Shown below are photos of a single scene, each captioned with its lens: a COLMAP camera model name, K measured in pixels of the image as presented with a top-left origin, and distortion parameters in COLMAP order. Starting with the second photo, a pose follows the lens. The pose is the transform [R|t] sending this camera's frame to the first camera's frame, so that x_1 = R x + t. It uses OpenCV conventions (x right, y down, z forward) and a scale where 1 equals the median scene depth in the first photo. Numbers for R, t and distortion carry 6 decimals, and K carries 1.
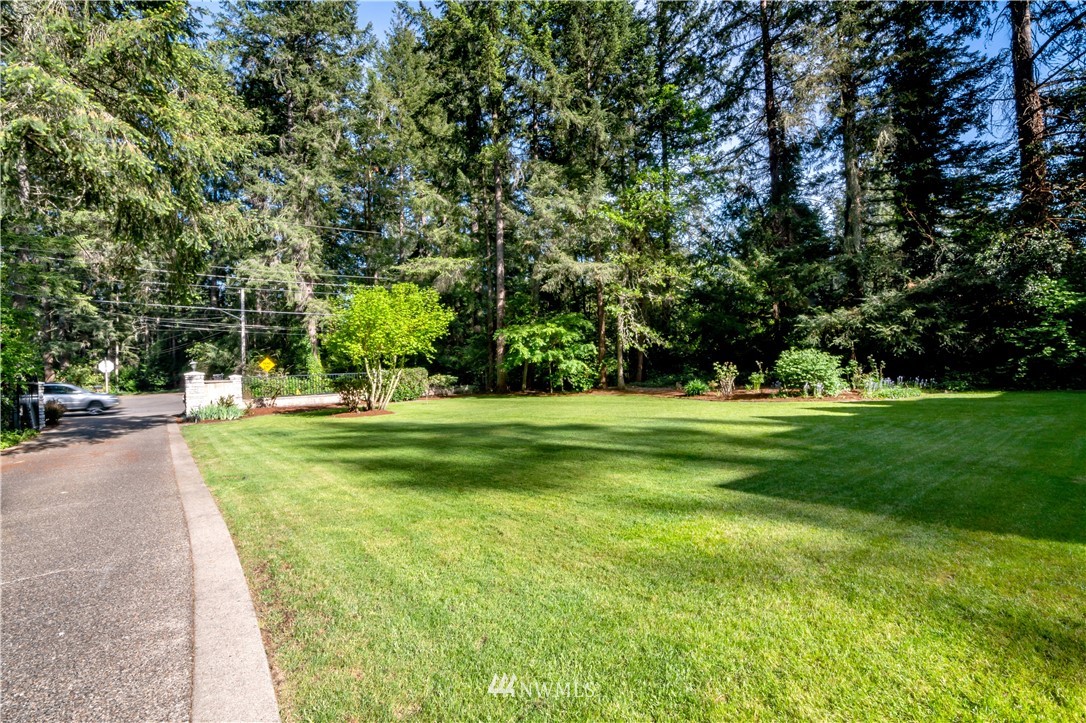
lens RADIAL K [[496.3, 0, 542.0], [0, 496.3, 352.2], [0, 0, 1]] dist [-0.017081, -0.000381]
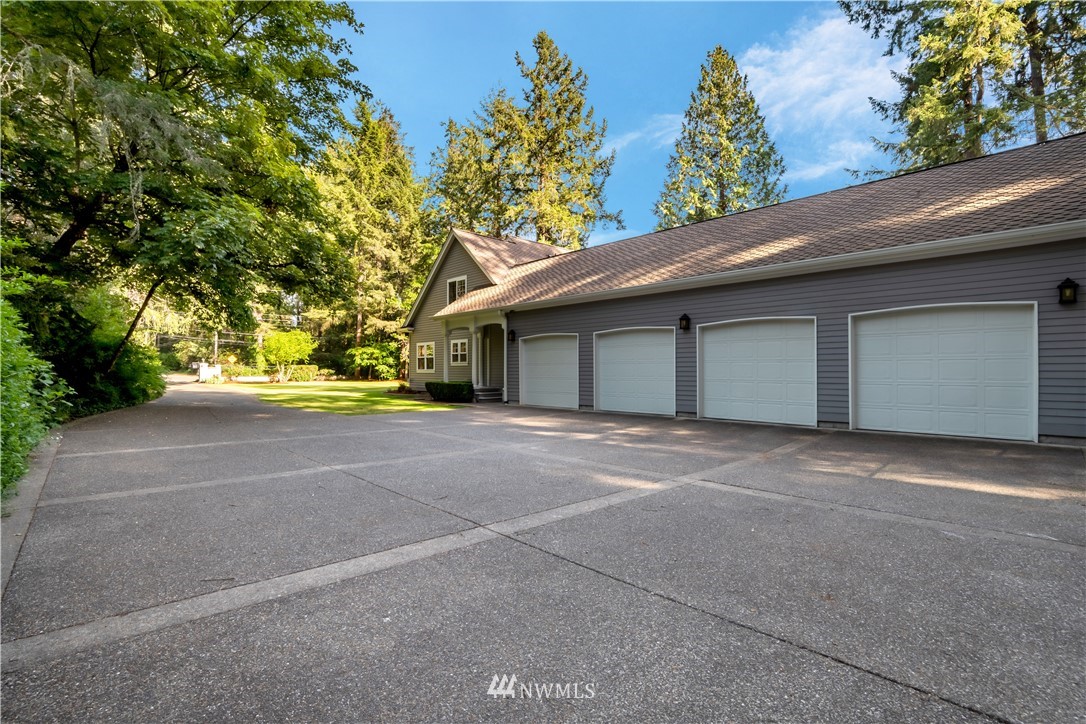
lens RADIAL K [[496.3, 0, 542.0], [0, 496.3, 352.7], [0, 0, 1]] dist [-0.017081, -0.000381]
pose [[0.996020, 0.051215, 0.072940, 0.513455], [-0.050840, 0.998682, -0.006995, -0.050609], [-0.073202, 0.003259, 0.997312, -1.036777]]
